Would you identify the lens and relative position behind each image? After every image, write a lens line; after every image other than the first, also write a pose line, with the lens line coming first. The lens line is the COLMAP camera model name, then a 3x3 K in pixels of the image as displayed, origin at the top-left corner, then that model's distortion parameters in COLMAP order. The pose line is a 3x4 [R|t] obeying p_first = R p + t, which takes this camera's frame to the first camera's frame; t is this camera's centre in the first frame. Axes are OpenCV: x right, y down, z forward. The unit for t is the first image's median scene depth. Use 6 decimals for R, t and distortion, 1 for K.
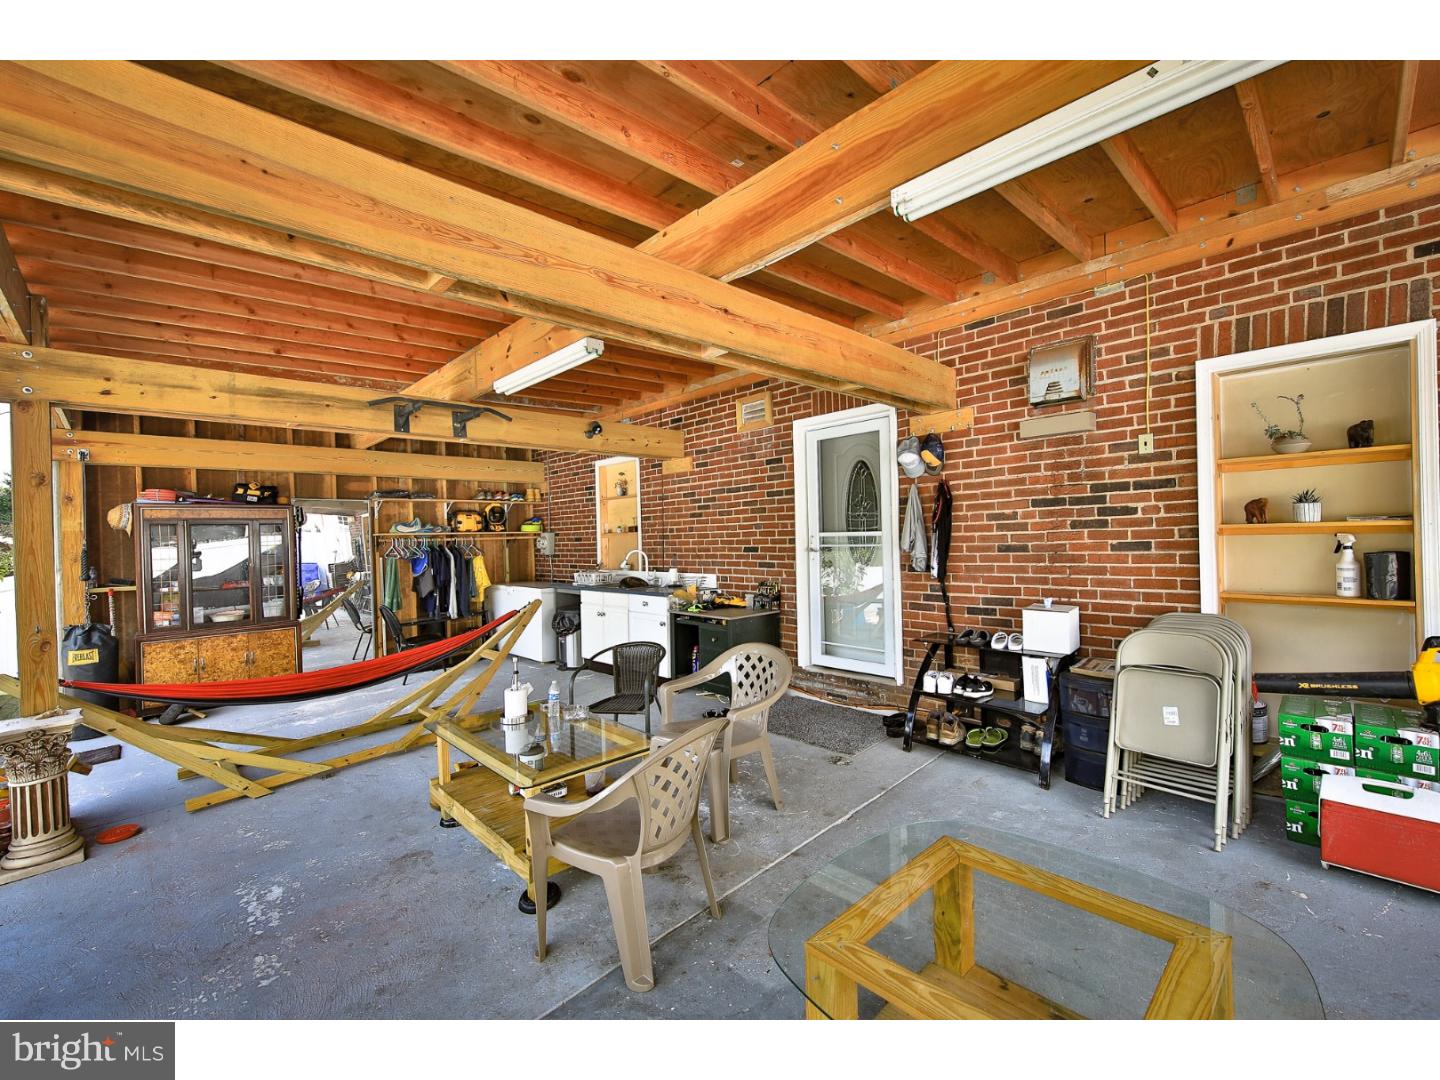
lens RADIAL K [[615.9, 0, 720.0], [0, 615.9, 540.0], [0, 0, 1]] dist [-0.000269, -0.000081]
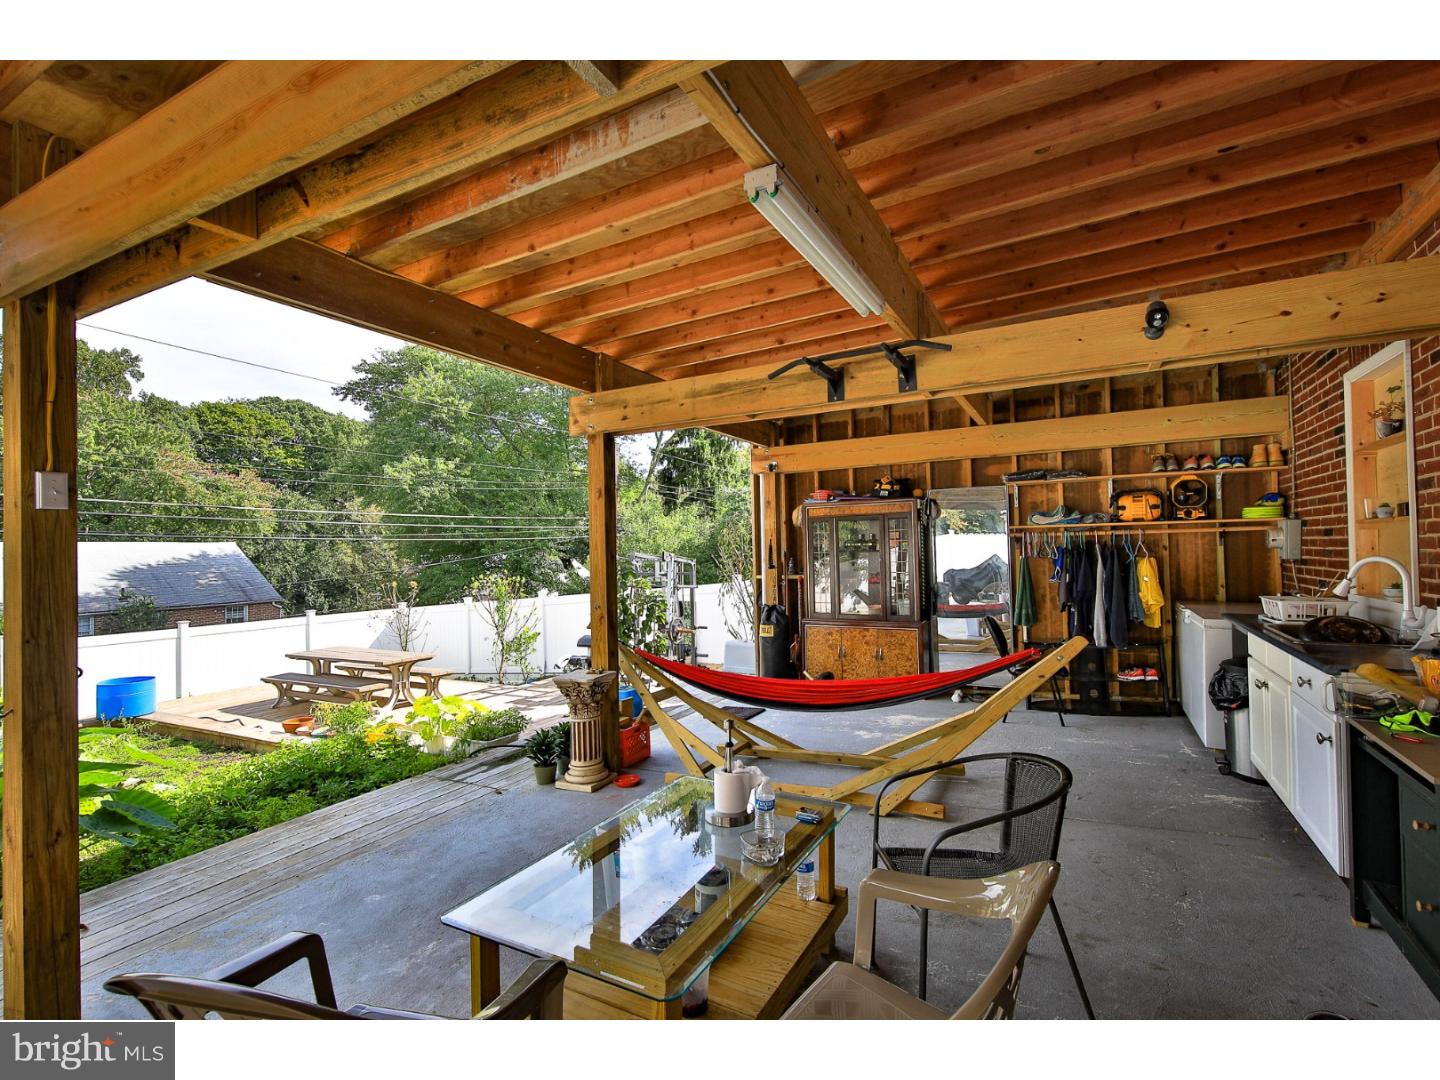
lens RADIAL K [[670.9, 0, 720.0], [0, 670.9, 540.0], [0, 0, 1]] dist [0.001225, 0.000324]
pose [[0.310396, 0.007381, -0.950579, 0.156590], [0.007977, 0.999914, 0.010369, -0.004414], [0.950574, -0.010802, 0.310311, 0.360995]]
